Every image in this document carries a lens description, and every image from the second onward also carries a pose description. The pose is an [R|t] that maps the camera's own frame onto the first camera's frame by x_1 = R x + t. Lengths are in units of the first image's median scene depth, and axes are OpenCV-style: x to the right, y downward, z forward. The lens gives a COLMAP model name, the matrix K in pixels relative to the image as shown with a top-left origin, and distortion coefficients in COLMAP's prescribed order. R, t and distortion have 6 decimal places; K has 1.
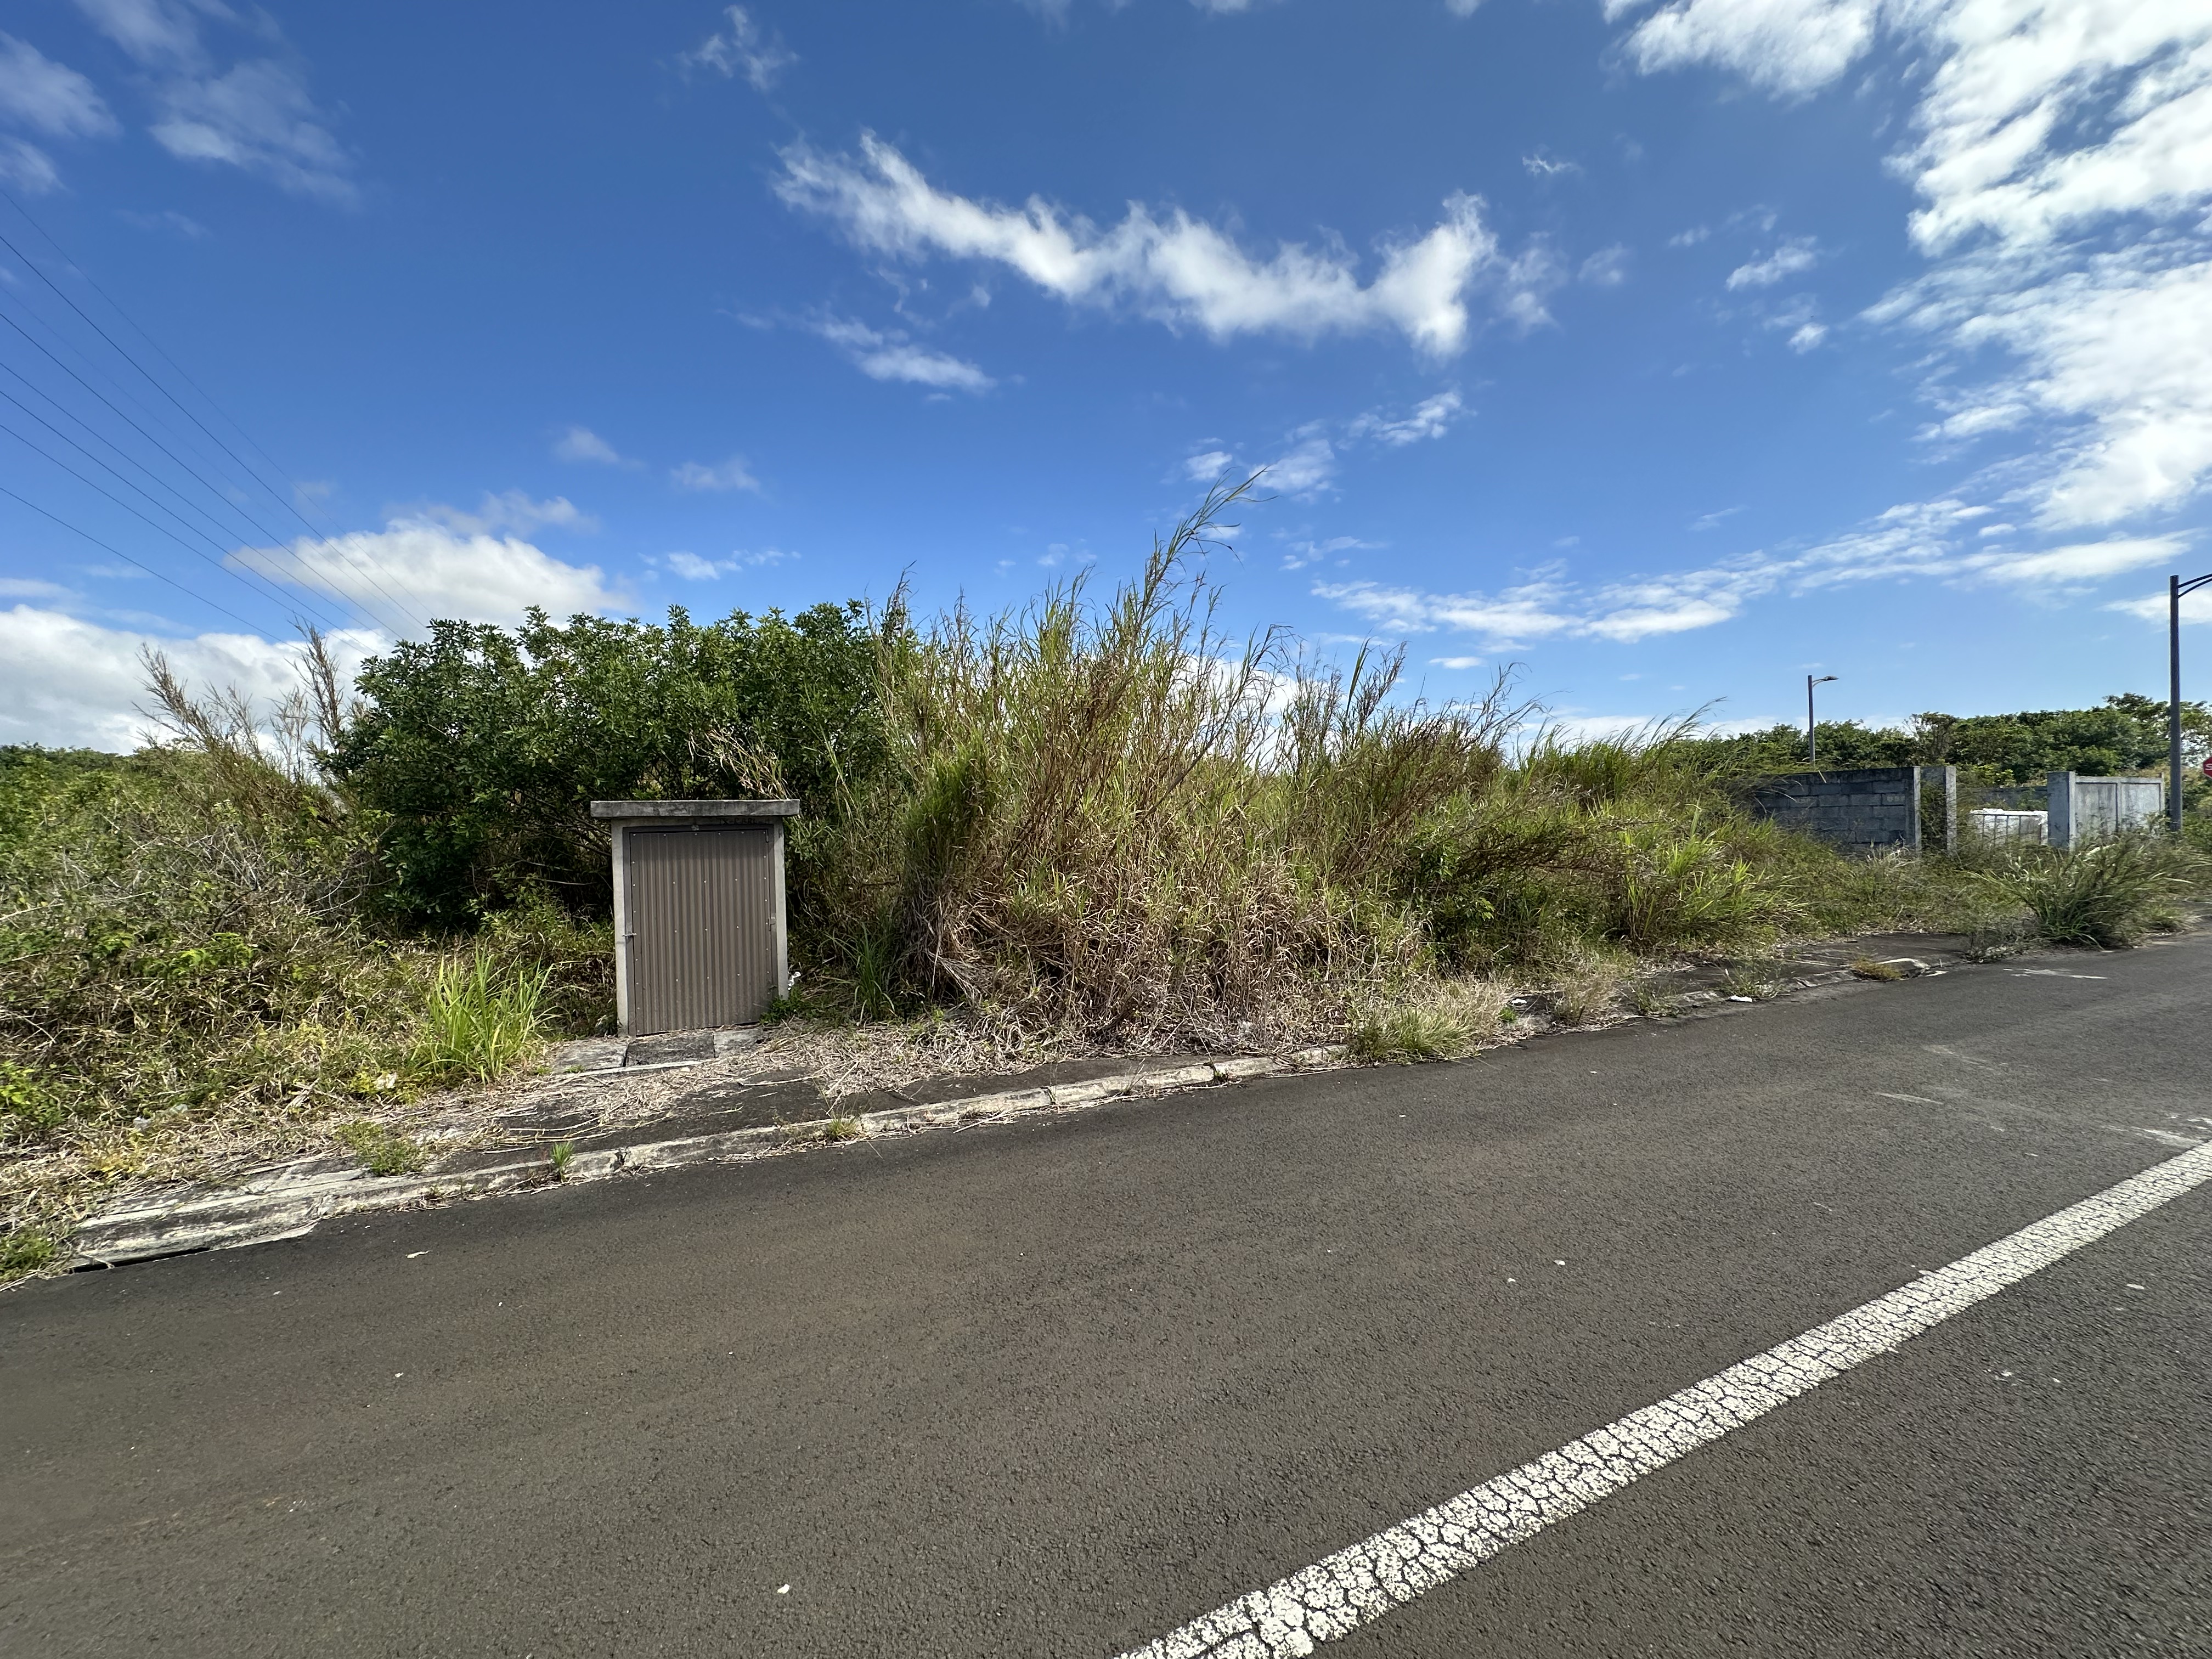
lens RADIAL K [[878.8, 0, 1114.5], [0, 878.8, 865.5], [0, 0, 1]] dist [0.000084, -0.000376]
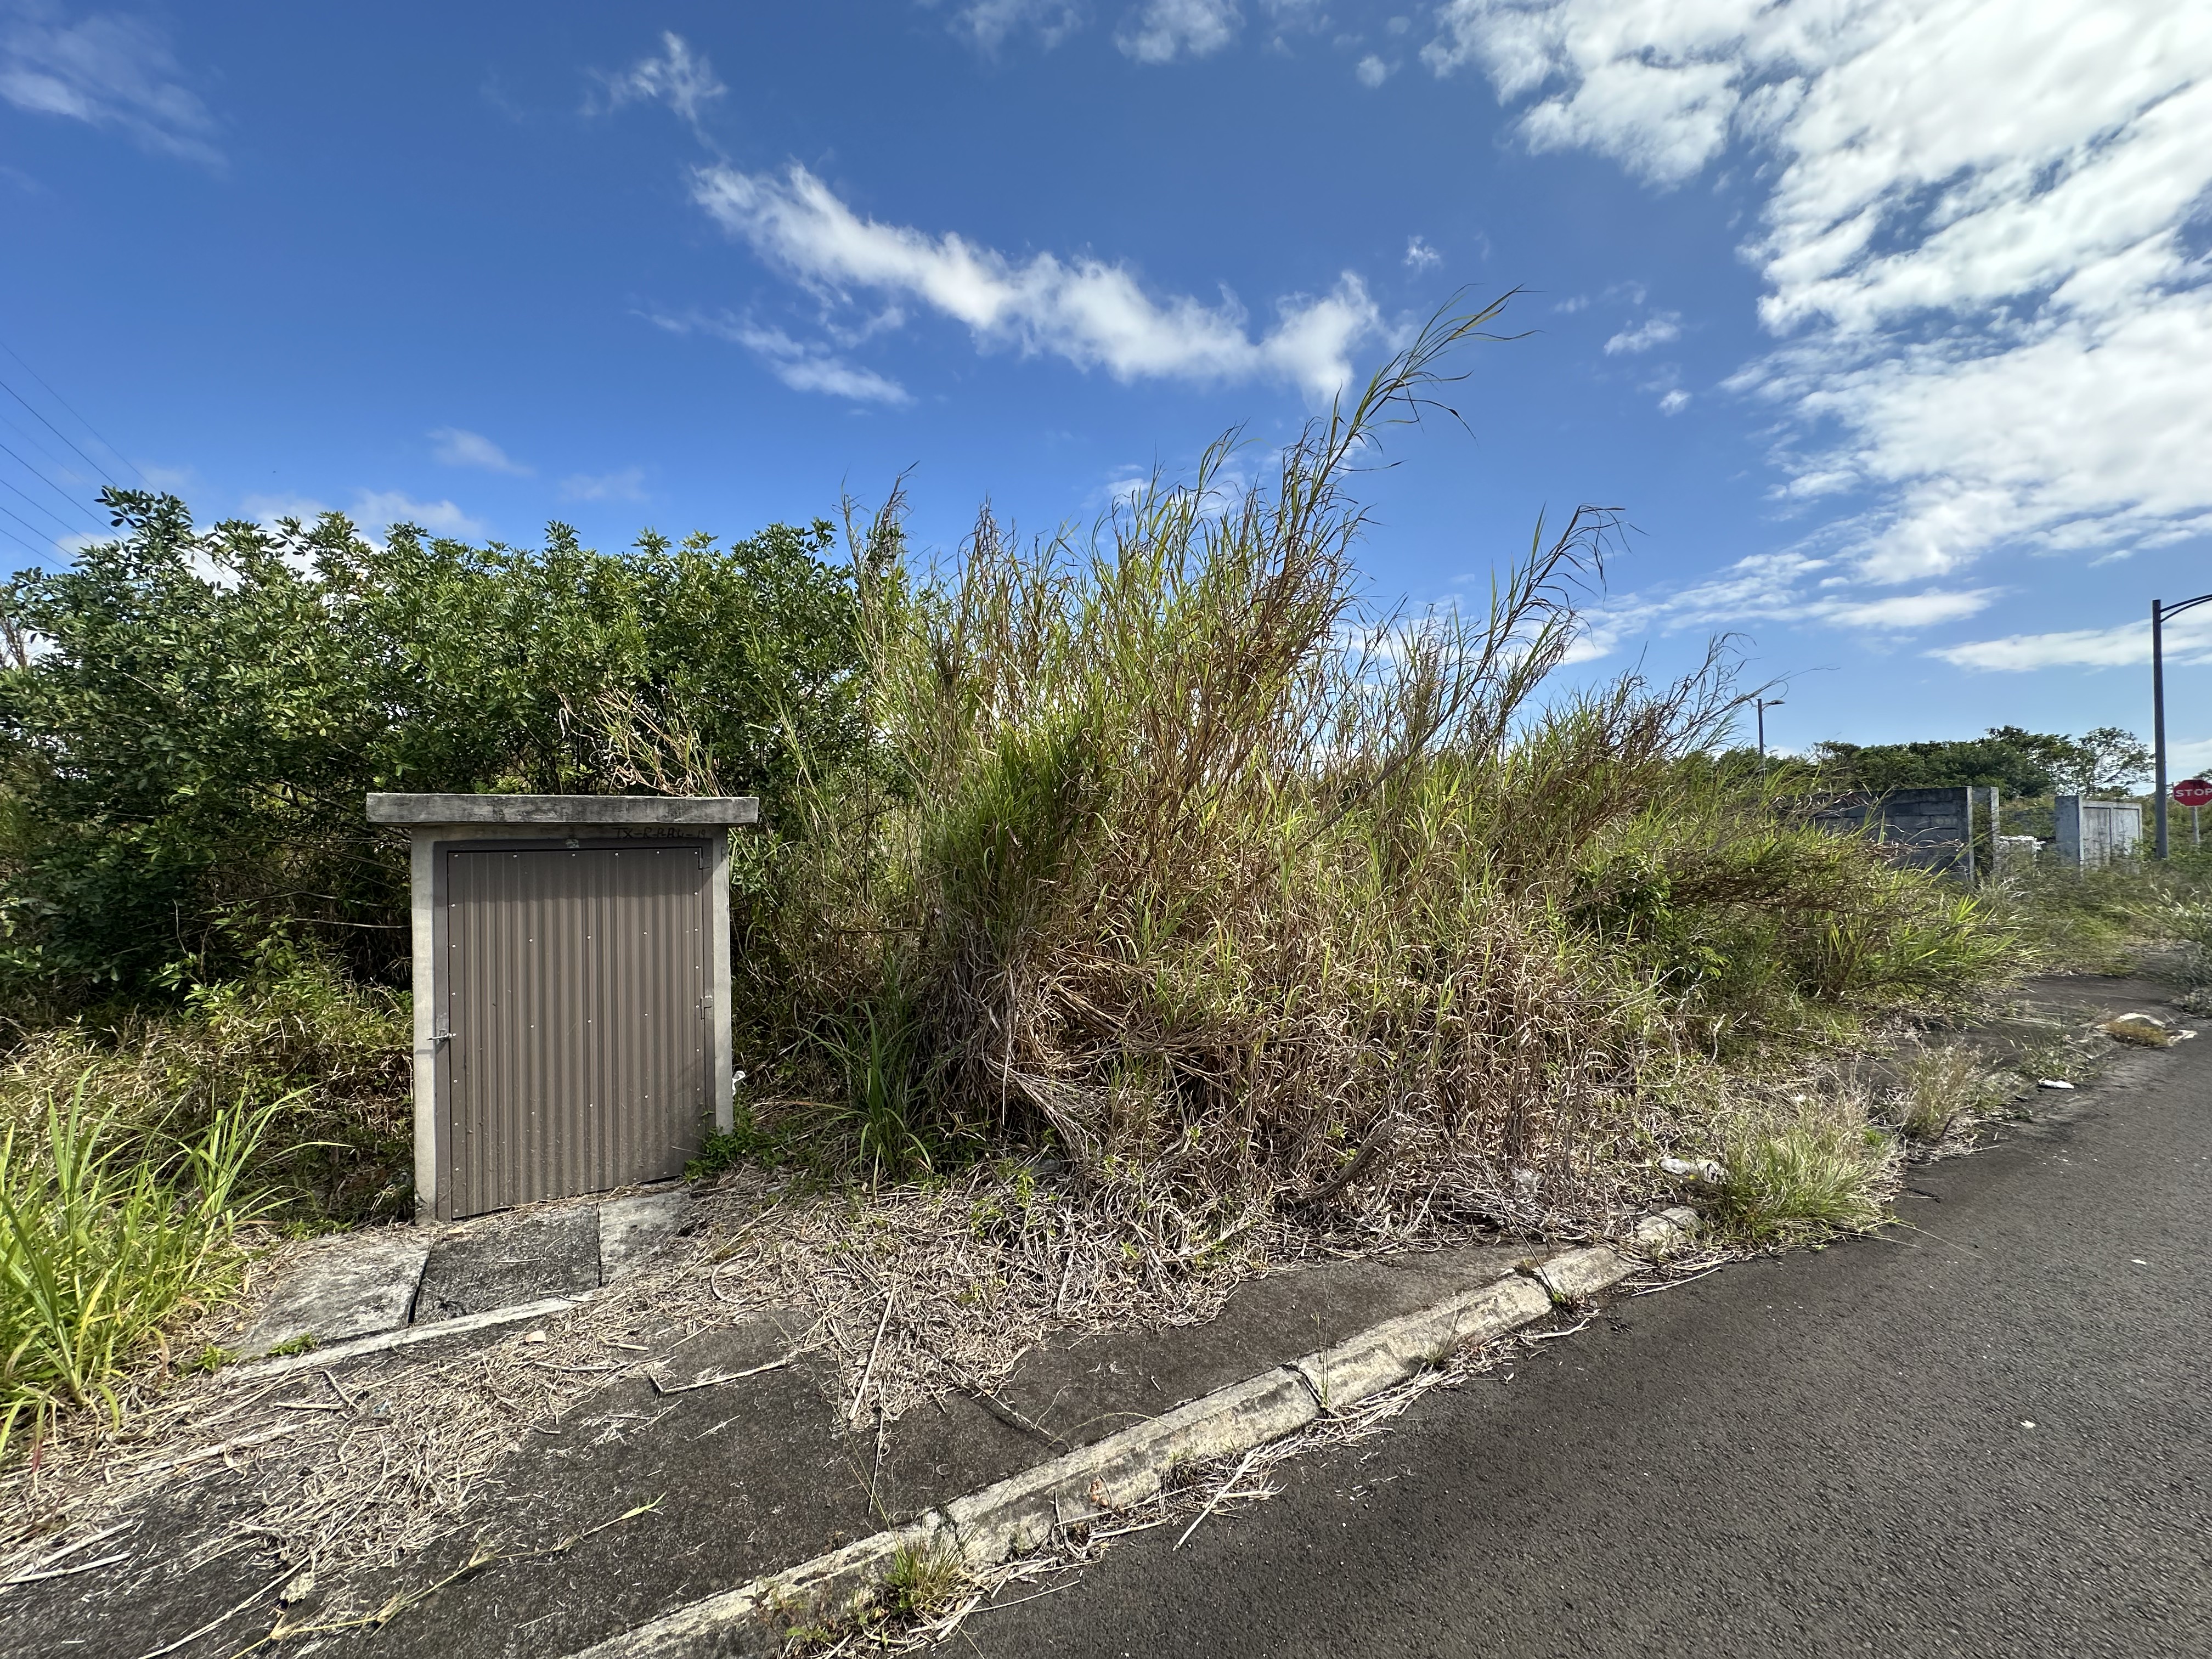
lens RADIAL K [[866.7, 0, 1106.0], [0, 866.7, 829.5], [0, 0, 1]] dist [0.000409, 0.000099]
pose [[0.995198, 0.008414, 0.097520, -0.174997], [-0.002340, 0.998059, -0.062233, -0.016534], [-0.097855, 0.061706, 0.993286, 0.372242]]
